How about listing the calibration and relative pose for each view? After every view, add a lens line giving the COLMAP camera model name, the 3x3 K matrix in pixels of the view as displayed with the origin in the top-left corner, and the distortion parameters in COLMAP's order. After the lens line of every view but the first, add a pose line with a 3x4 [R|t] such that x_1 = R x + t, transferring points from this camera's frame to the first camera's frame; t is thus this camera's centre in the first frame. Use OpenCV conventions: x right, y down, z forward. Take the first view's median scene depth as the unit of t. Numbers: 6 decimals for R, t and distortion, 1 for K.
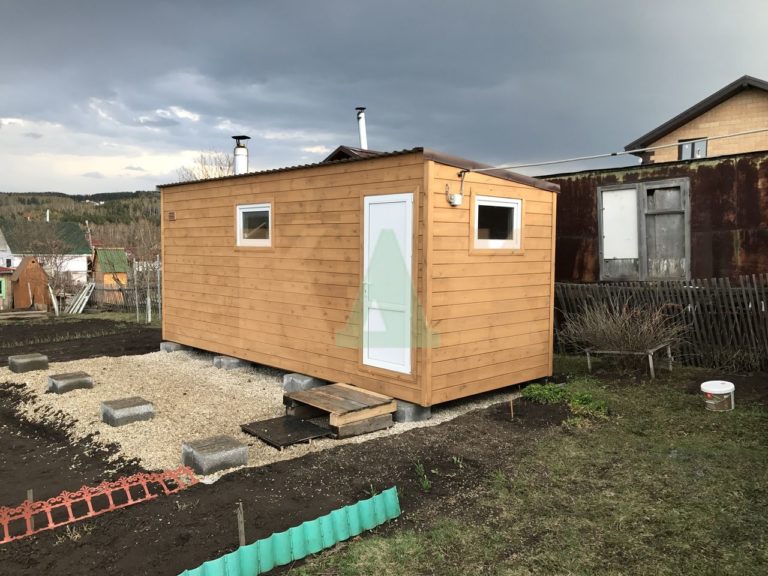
lens RADIAL K [[628.4, 0, 383.3], [0, 628.4, 286.5], [0, 0, 1]] dist [0.033516, -0.035116]
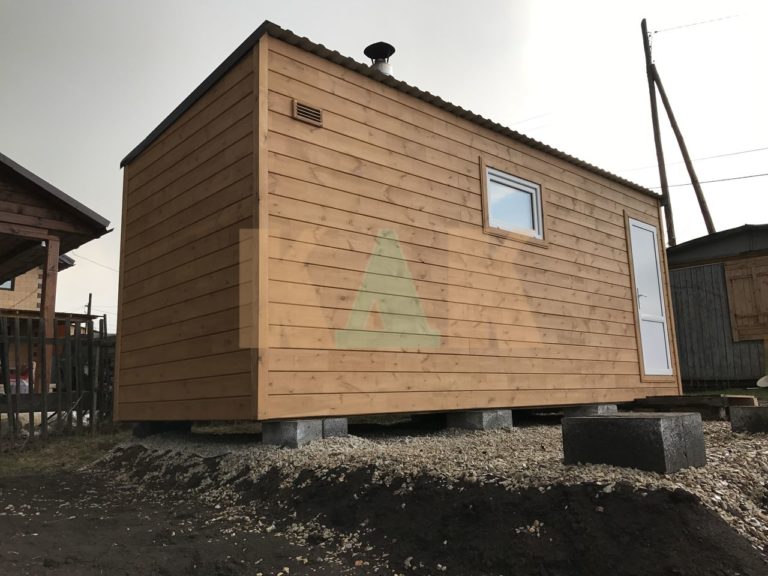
lens RADIAL K [[628.4, 0, 380.0], [0, 628.4, 287.2], [0, 0, 1]] dist [0.033516, -0.035116]
pose [[0.027627, 0.169480, 0.985146, -0.872072], [0.095397, 0.980577, -0.171369, 0.096359], [-0.995056, 0.098714, 0.010923, 1.137257]]
